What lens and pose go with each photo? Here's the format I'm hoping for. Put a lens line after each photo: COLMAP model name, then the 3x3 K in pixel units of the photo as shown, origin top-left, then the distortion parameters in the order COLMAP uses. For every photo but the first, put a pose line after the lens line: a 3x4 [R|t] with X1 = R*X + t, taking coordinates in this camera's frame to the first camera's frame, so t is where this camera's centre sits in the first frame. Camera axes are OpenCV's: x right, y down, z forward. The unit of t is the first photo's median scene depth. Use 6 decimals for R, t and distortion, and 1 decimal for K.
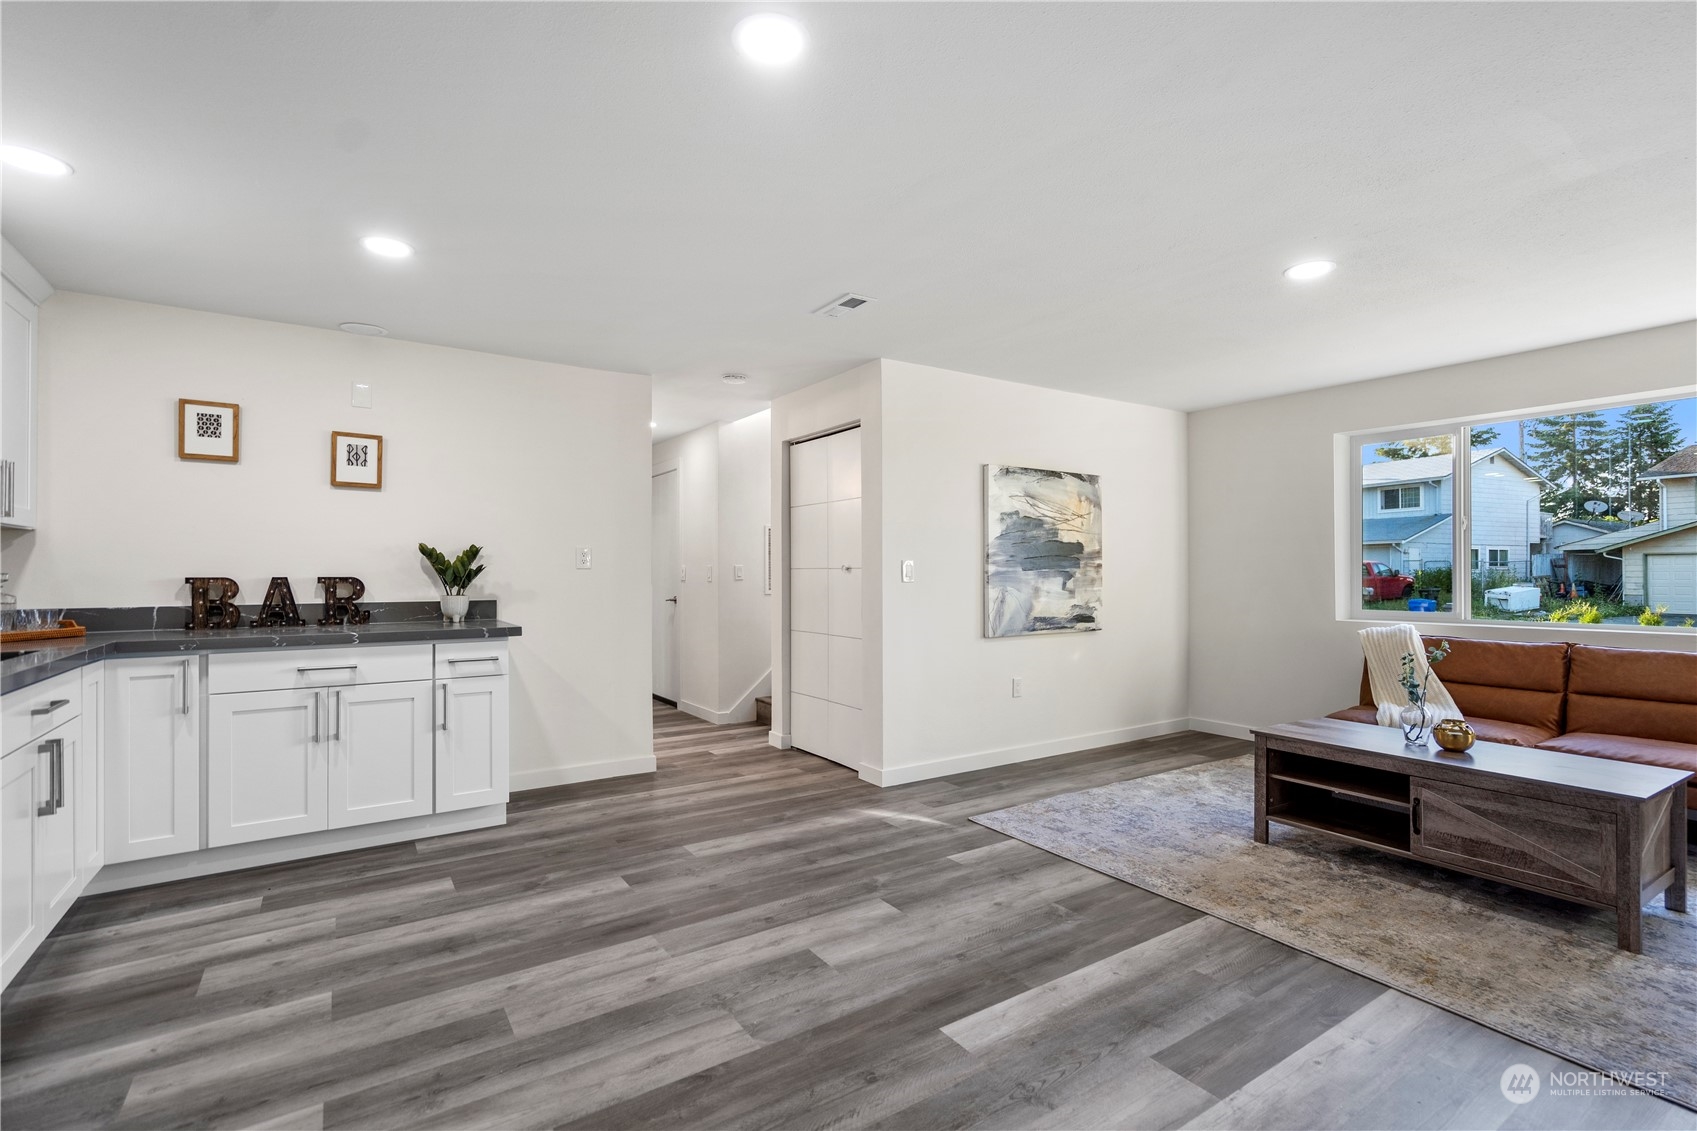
lens RADIAL K [[781.2, 0, 848.5], [0, 781.2, 565.5], [0, 0, 1]] dist [-0.001987, 0.000255]
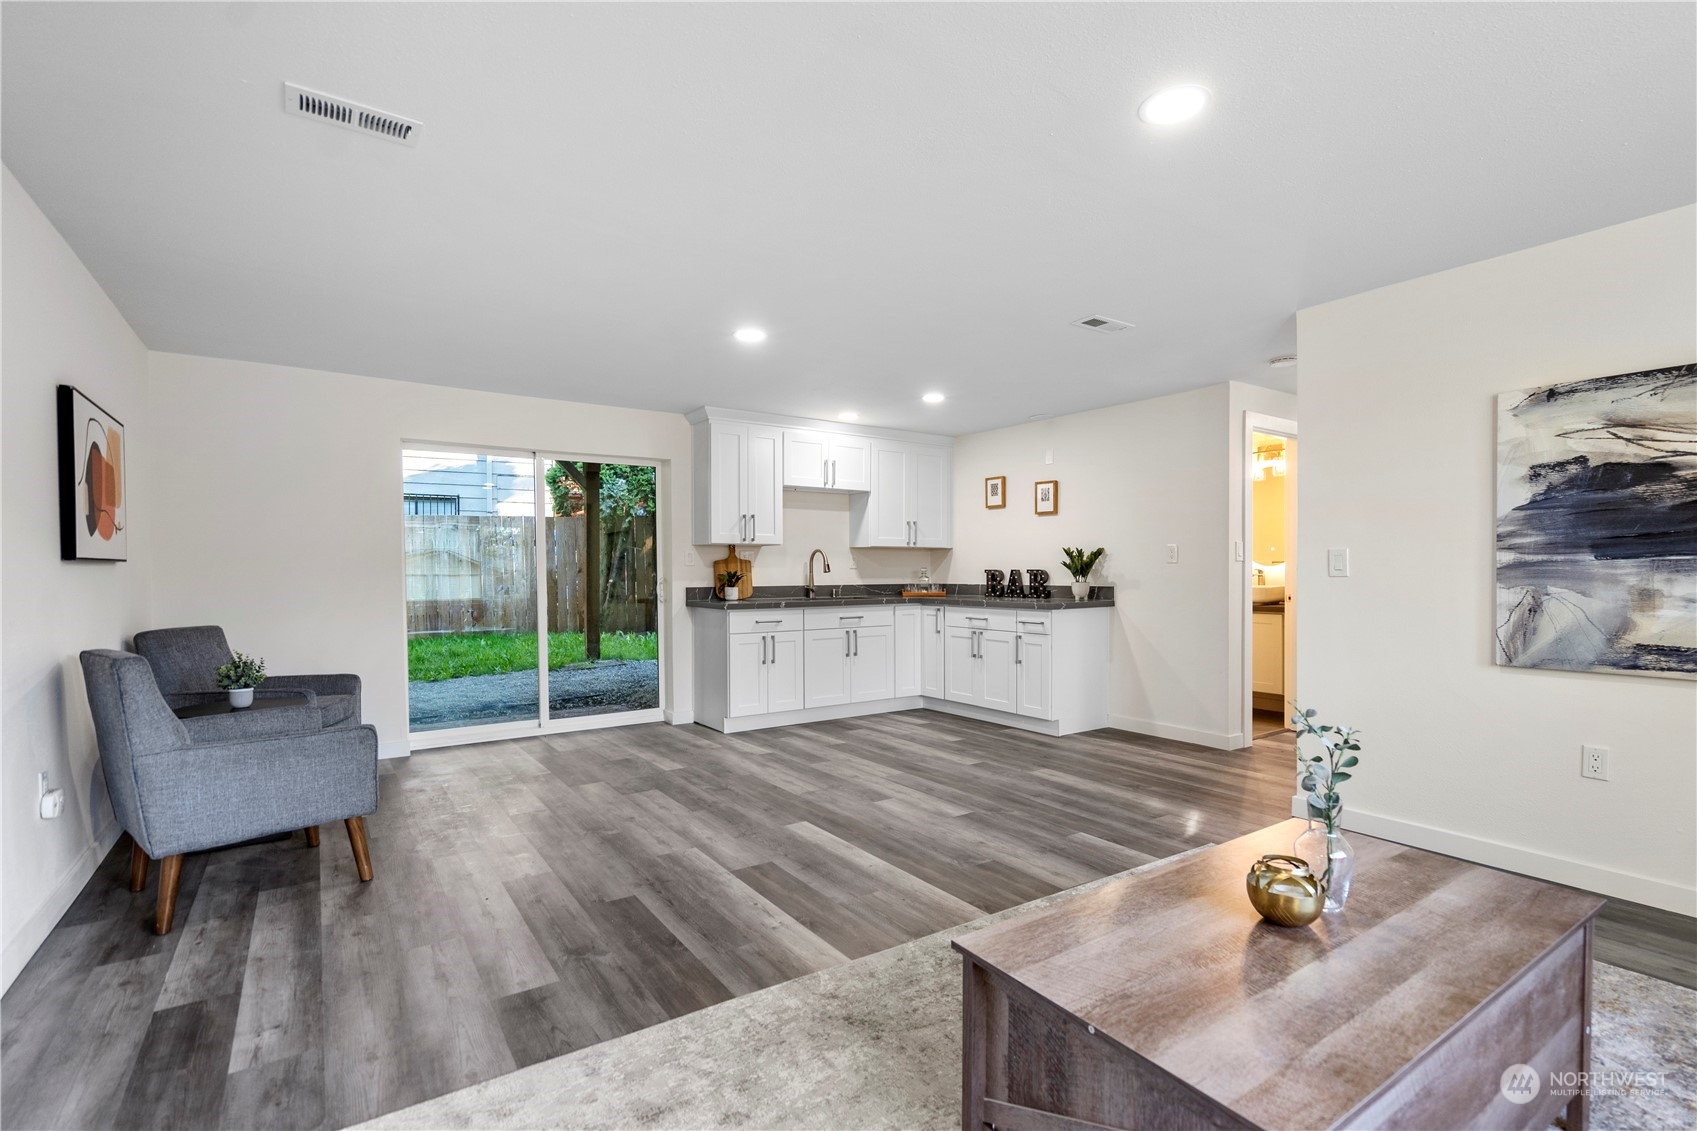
lens RADIAL K [[784.9, 0, 844.6], [0, 784.9, 574.7], [0, 0, 1]] dist [-0.001684, 0.000000]
pose [[0.008520, 0.008136, -0.999931, 1.121798], [0.014677, 0.999858, 0.008261, 0.006809], [0.999856, -0.014746, 0.008399, 0.632160]]
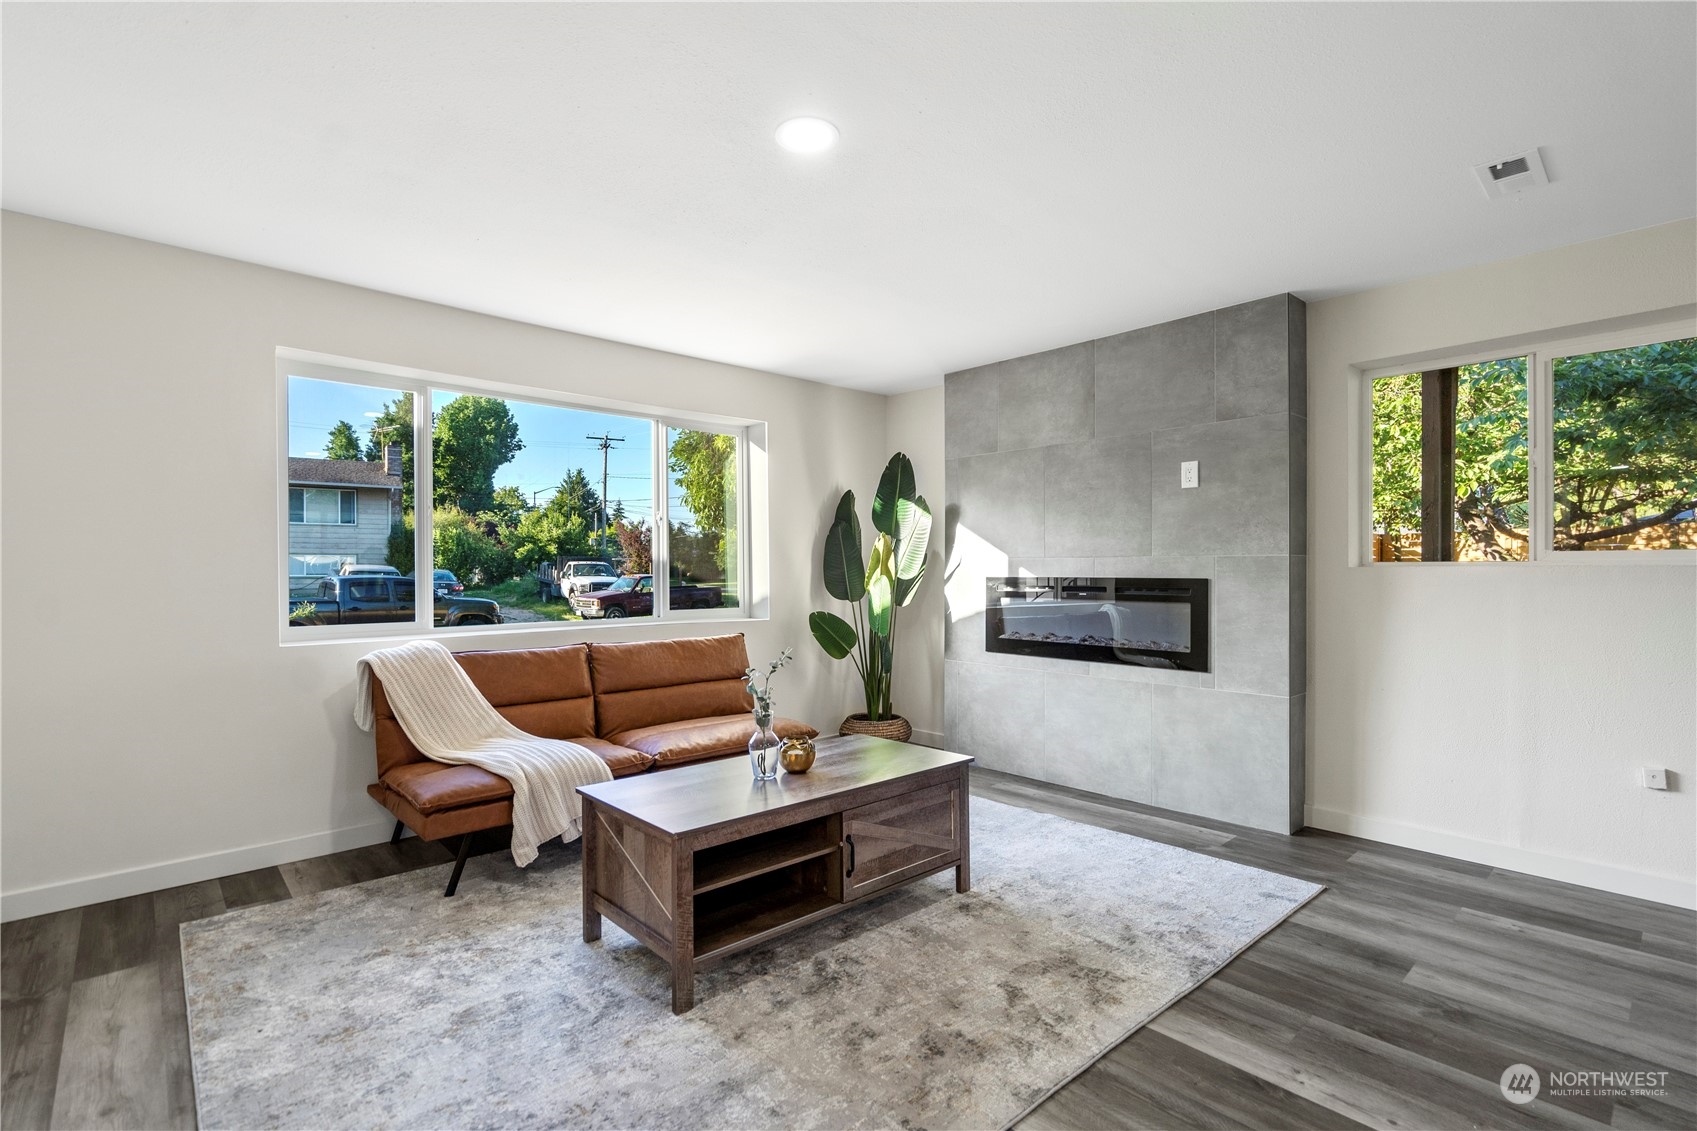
lens RADIAL K [[784.9, 0, 844.6], [0, 784.9, 574.7], [0, 0, 1]] dist [-0.001684, 0.000000]
pose [[-0.157544, -0.006976, 0.987487, -0.096616], [-0.007339, 0.999956, 0.005893, 0.007424], [-0.987485, -0.006319, -0.157588, 0.957608]]
